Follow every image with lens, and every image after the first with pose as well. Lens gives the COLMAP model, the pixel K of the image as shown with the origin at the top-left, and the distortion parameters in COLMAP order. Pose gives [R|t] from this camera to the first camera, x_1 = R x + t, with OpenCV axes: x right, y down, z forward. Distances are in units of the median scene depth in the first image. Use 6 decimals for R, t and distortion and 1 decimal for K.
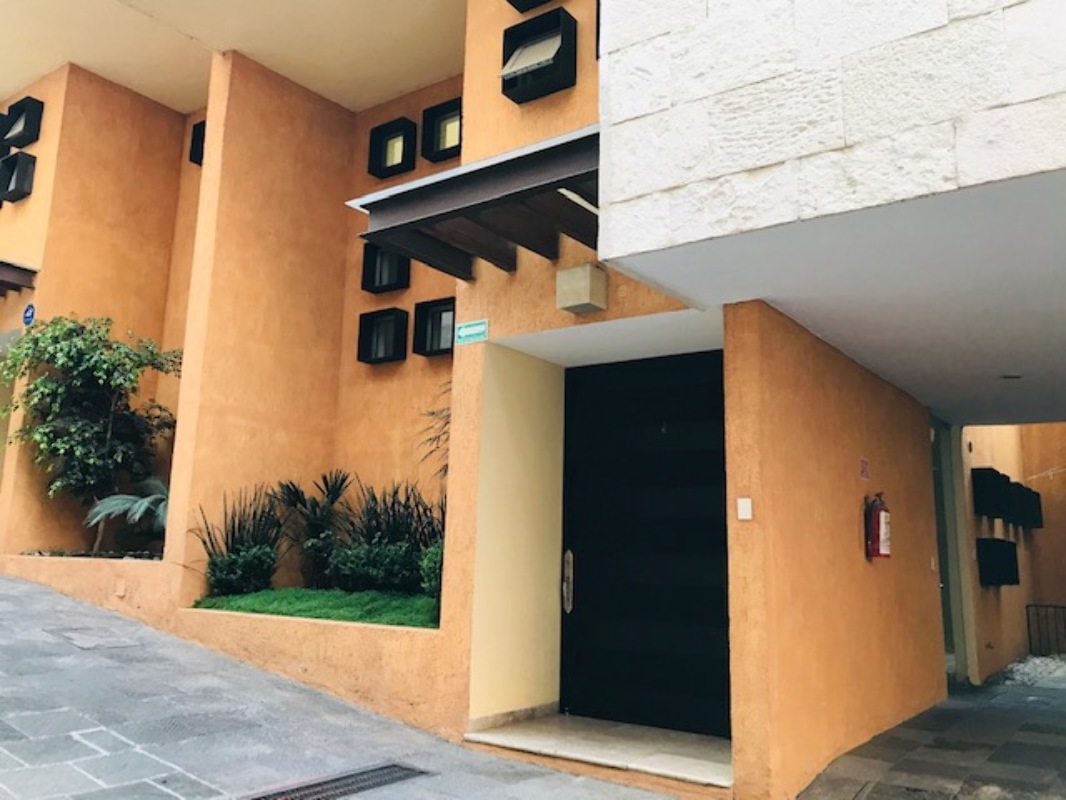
lens RADIAL K [[877.4, 0, 533.6], [0, 877.4, 388.8], [0, 0, 1]] dist [0.010210, 0.004916]
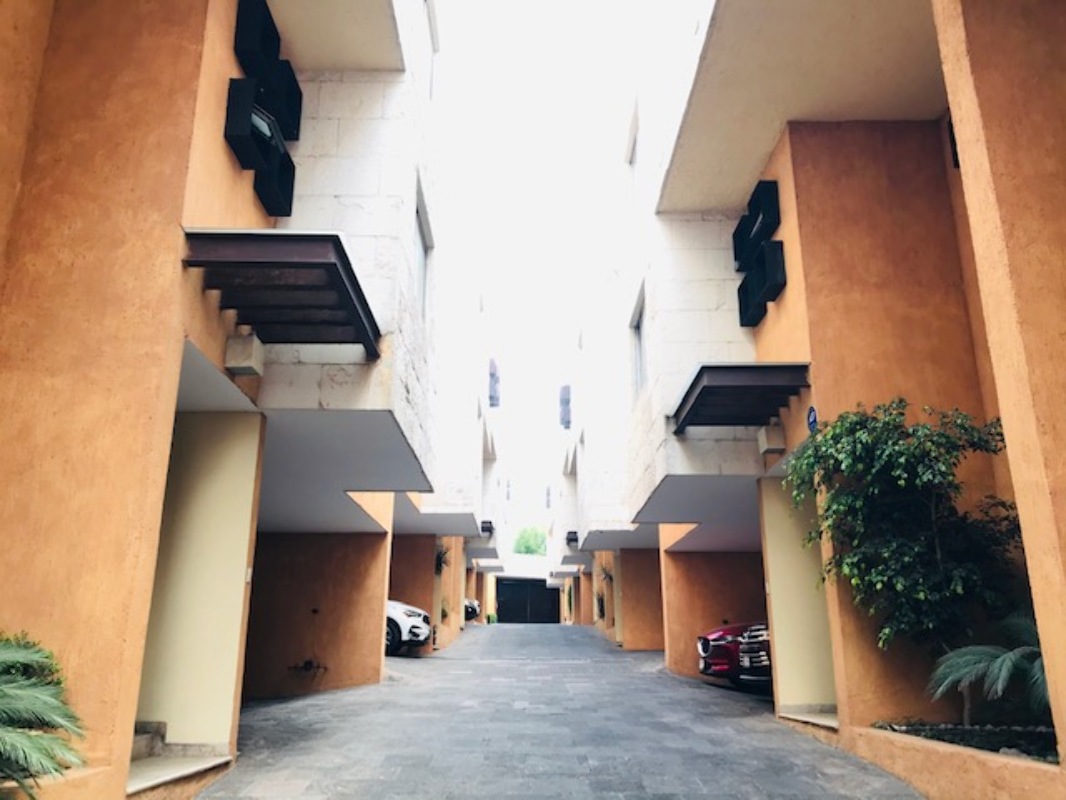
lens RADIAL K [[877.4, 0, 533.6], [0, 877.4, 388.8], [0, 0, 1]] dist [0.010210, 0.004916]
pose [[0.591380, -0.263584, -0.762098, -0.102086], [0.169647, 0.964586, -0.201974, 0.011275], [0.788346, -0.009844, 0.615154, 0.315896]]
